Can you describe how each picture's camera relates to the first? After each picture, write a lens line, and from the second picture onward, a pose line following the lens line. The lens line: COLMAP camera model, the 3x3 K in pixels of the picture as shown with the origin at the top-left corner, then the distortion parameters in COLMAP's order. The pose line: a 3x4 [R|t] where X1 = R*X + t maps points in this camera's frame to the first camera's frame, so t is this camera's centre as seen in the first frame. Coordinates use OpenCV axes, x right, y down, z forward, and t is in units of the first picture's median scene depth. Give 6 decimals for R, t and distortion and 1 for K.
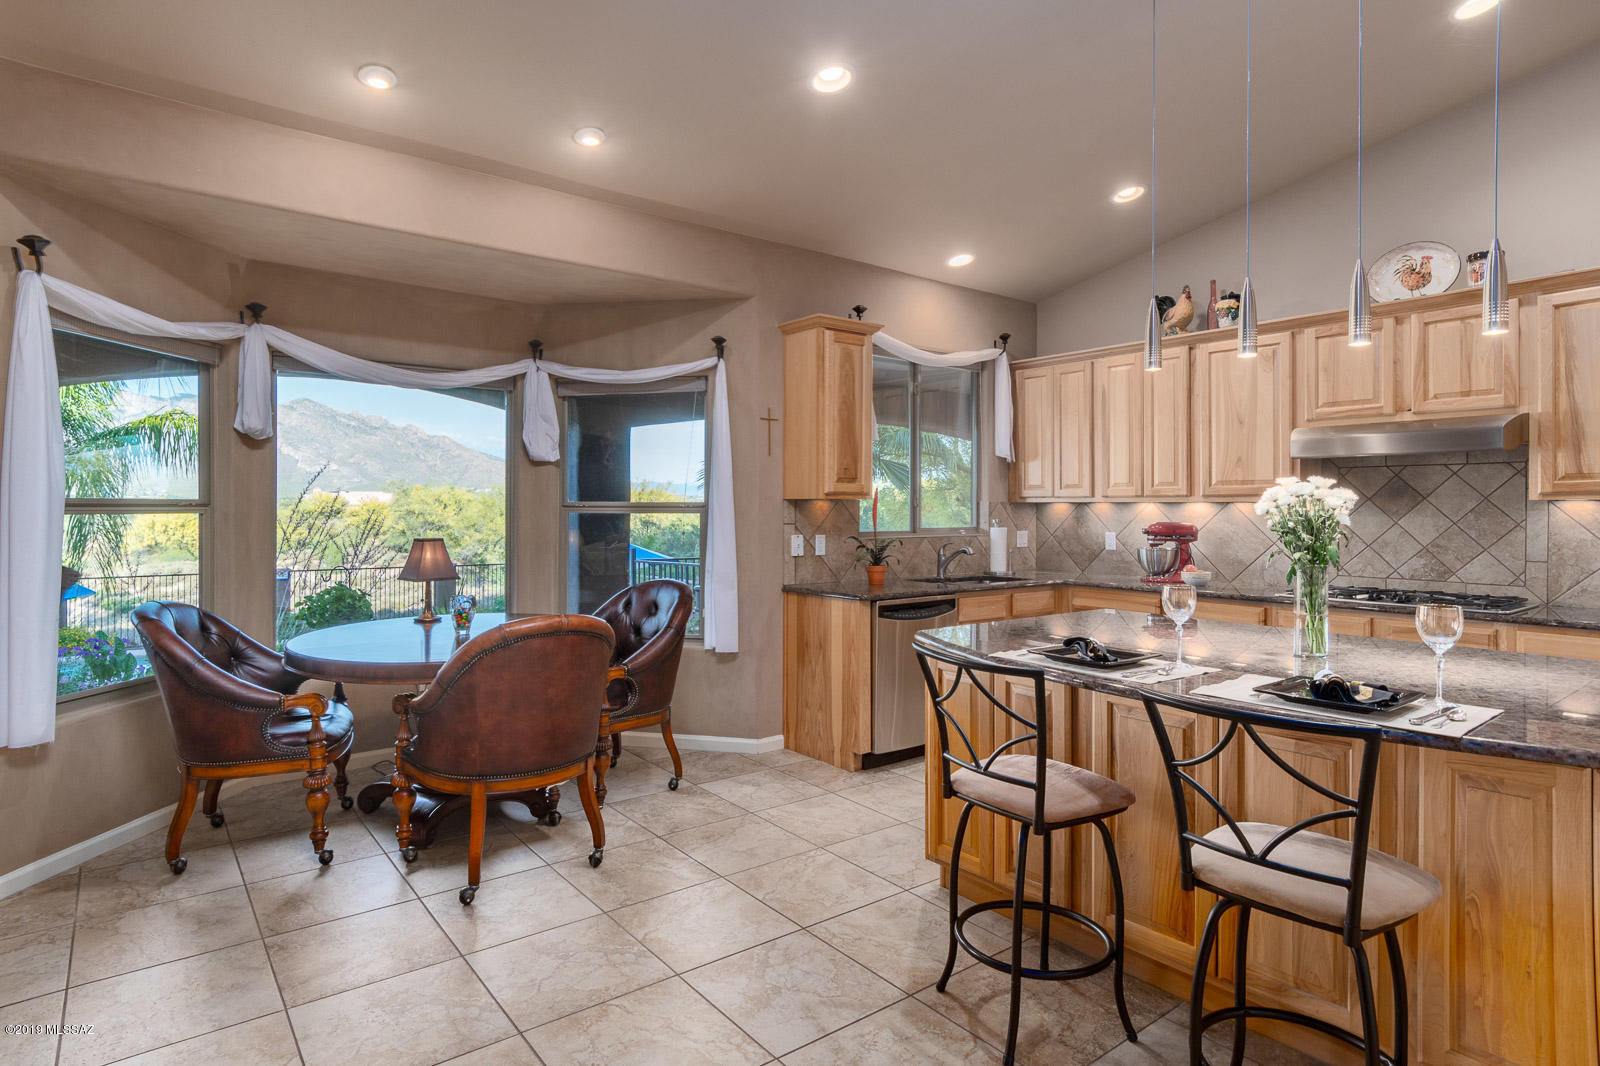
lens RADIAL K [[865.0, 0, 765.8], [0, 865.0, 511.1], [0, 0, 1]] dist [0.003489, -0.000756]
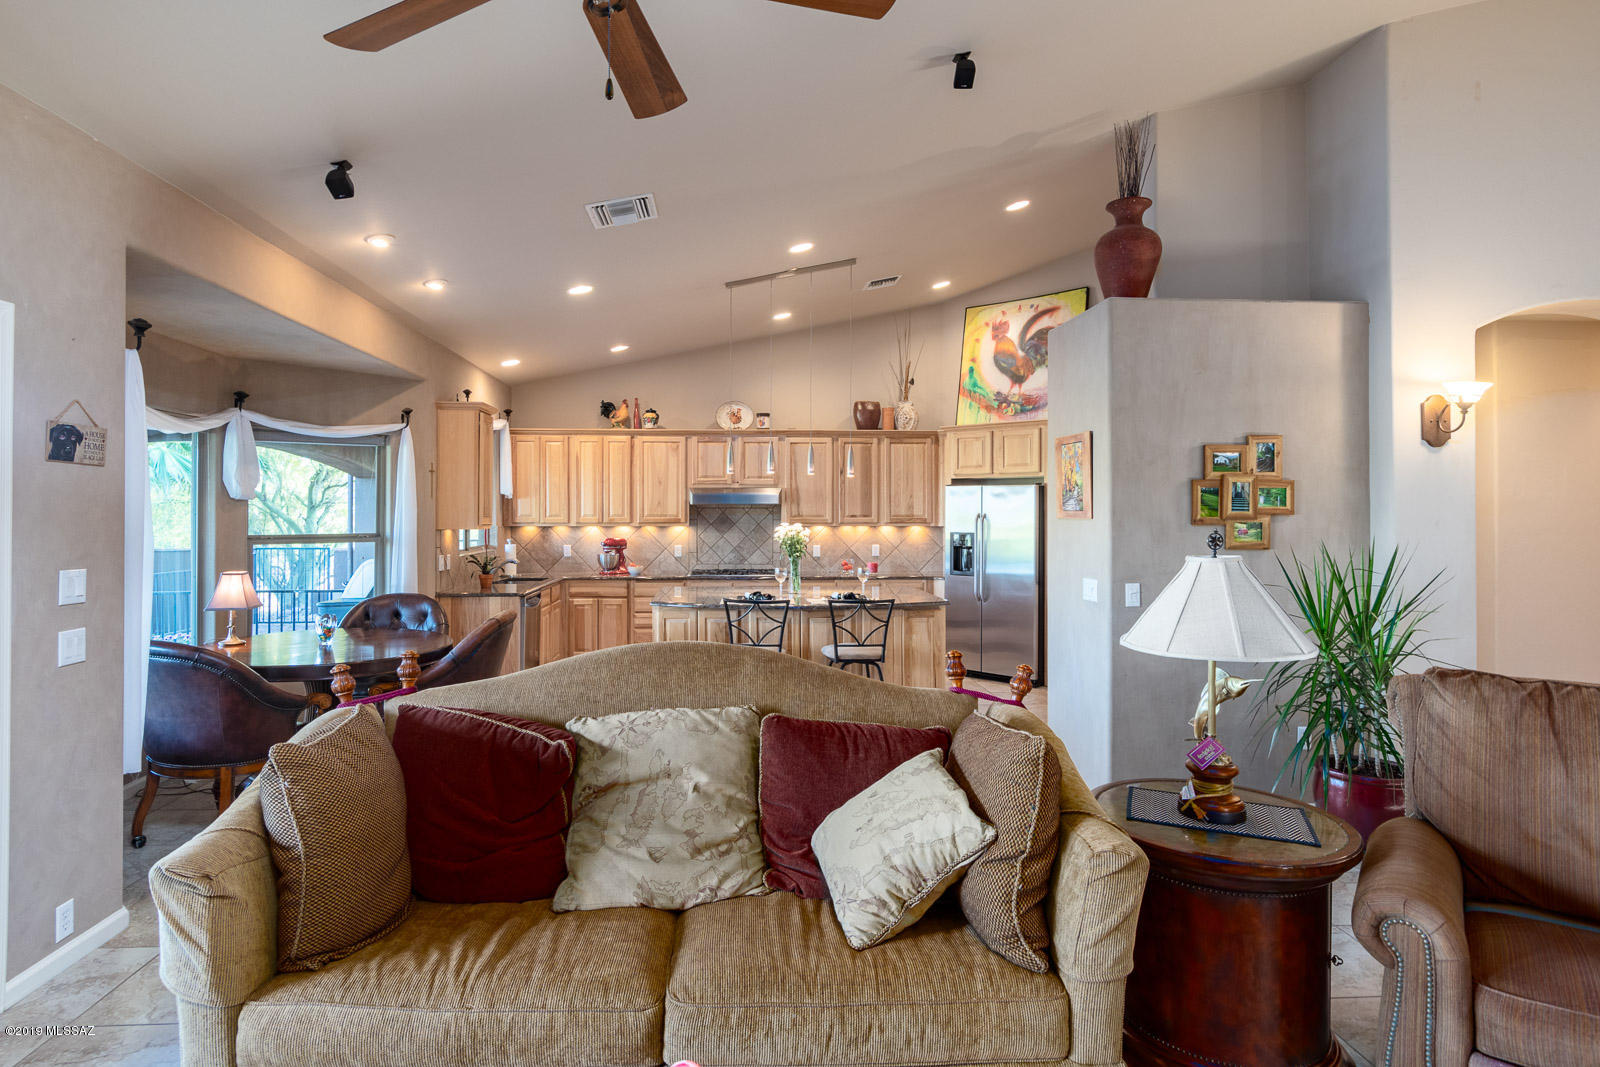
lens RADIAL K [[865.0, 0, 765.8], [0, 865.0, 511.6], [0, 0, 1]] dist [0.003489, -0.000756]
pose [[0.553323, -0.002320, 0.832963, -0.831100], [0.005731, 0.999983, -0.001021, -0.038219], [-0.832947, 0.005339, 0.553327, -0.184325]]
